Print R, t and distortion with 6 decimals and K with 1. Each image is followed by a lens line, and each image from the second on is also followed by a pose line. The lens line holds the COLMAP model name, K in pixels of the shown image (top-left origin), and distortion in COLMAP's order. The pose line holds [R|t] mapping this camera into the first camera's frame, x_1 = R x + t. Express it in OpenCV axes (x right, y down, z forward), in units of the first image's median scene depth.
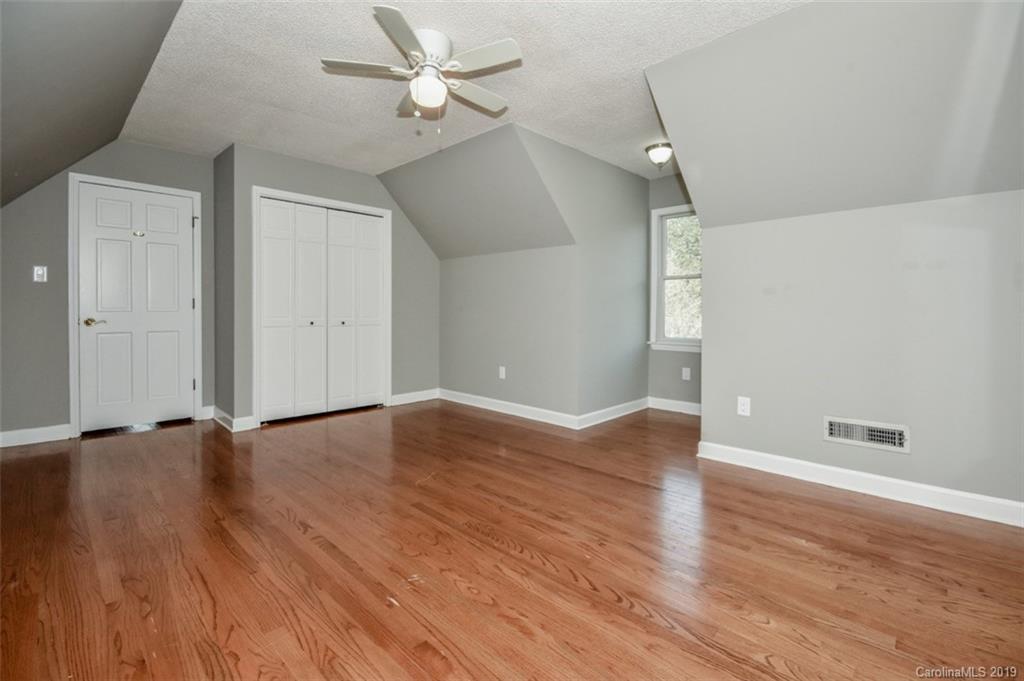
lens RADIAL K [[470.2, 0, 521.3], [0, 470.2, 312.1], [0, 0, 1]] dist [0.004805, -0.000788]
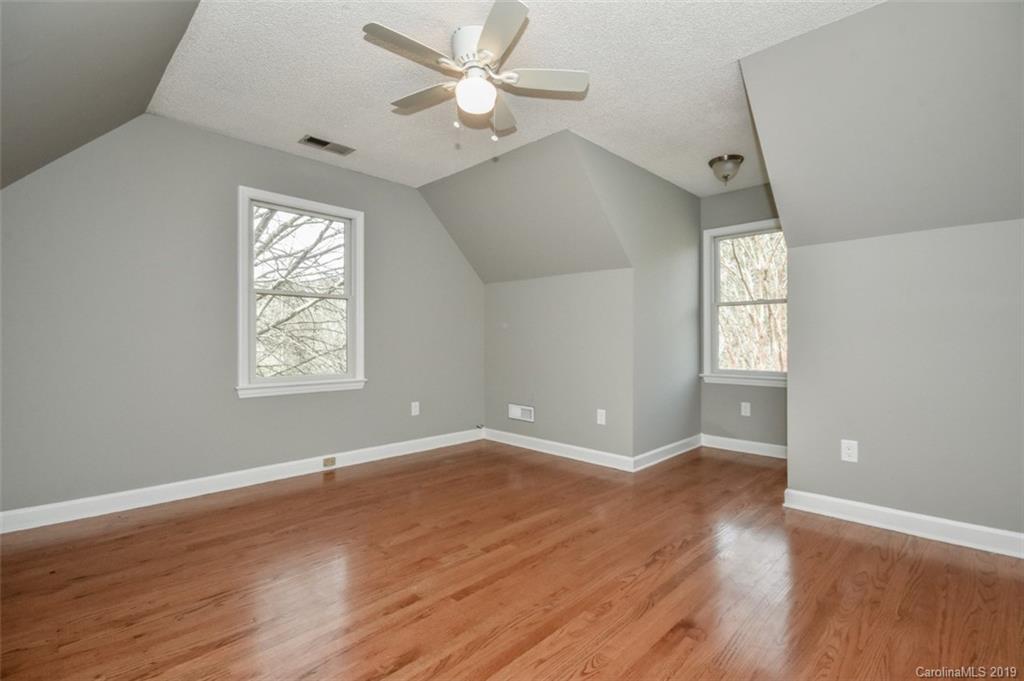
lens RADIAL K [[470.2, 0, 511.3], [0, 470.2, 340.6], [0, 0, 1]] dist [0.004805, -0.000788]
pose [[0.999920, -0.003878, -0.012078, -0.105062], [0.003849, 0.999990, -0.002475, -0.001653], [0.012087, 0.002429, 0.999924, 0.096837]]
